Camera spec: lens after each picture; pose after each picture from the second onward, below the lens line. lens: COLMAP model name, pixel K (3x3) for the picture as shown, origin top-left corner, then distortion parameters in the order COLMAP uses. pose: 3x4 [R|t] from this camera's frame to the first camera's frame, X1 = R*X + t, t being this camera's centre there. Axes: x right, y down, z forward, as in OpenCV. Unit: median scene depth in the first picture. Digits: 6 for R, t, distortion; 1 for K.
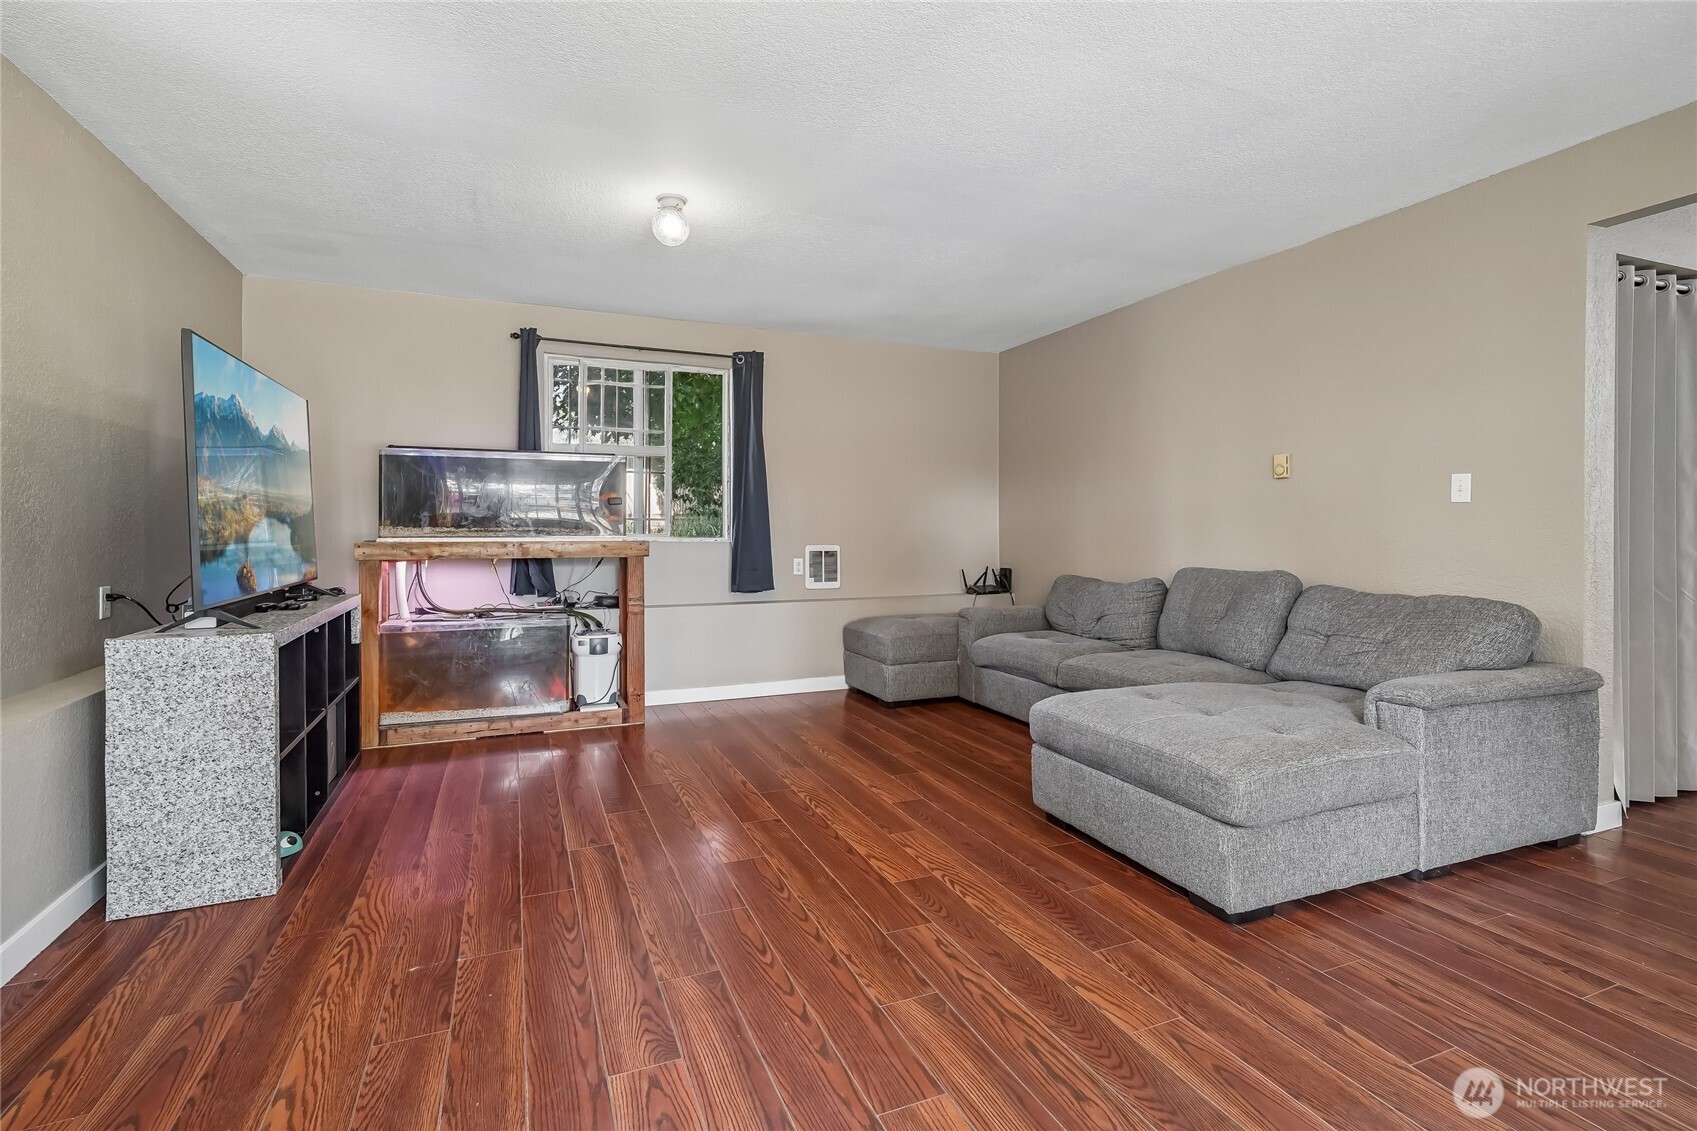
lens RADIAL K [[732.8, 0, 908.8], [0, 732.8, 531.4], [0, 0, 1]] dist [0.008322, -0.000095]
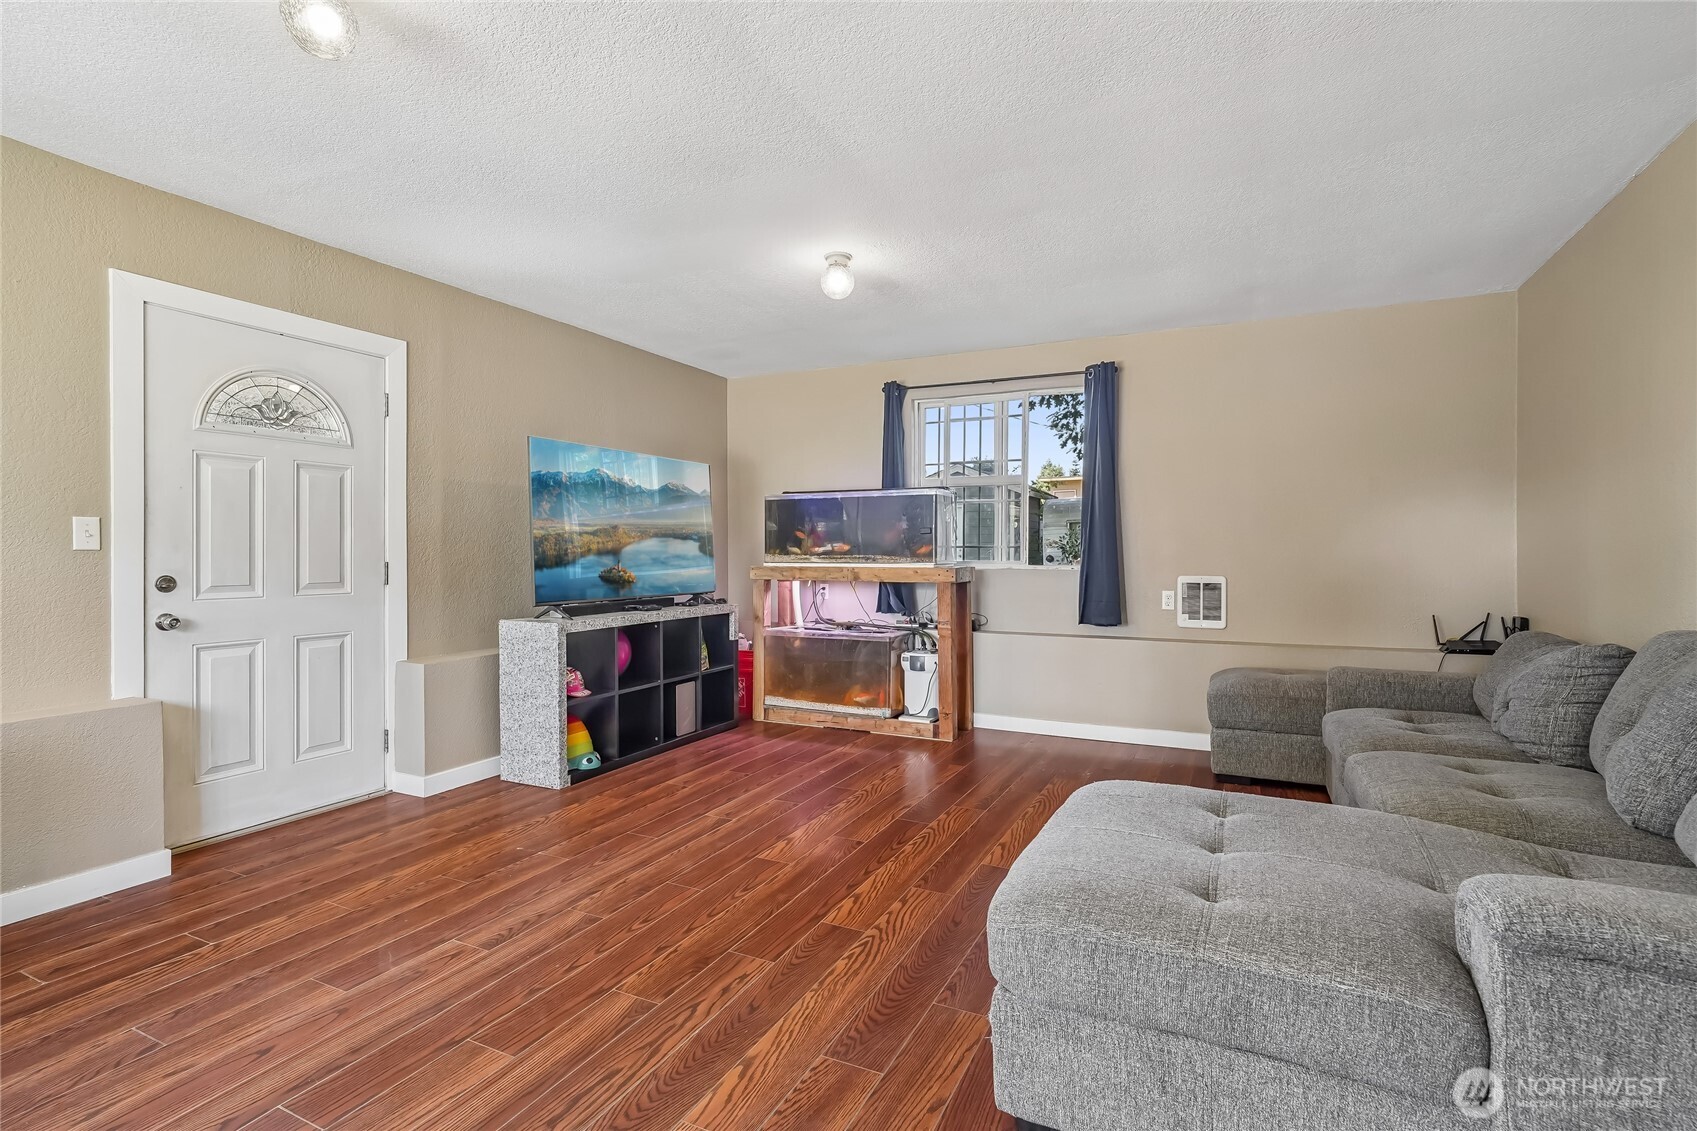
lens RADIAL K [[742.4, 0, 807.2], [0, 742.4, 557.5], [0, 0, 1]] dist [0.003931, 0.000292]
pose [[0.684953, 0.002842, -0.728582, 0.522569], [-0.003157, 0.999995, 0.000933, -0.004245], [0.728581, 0.001661, 0.684958, 0.237157]]
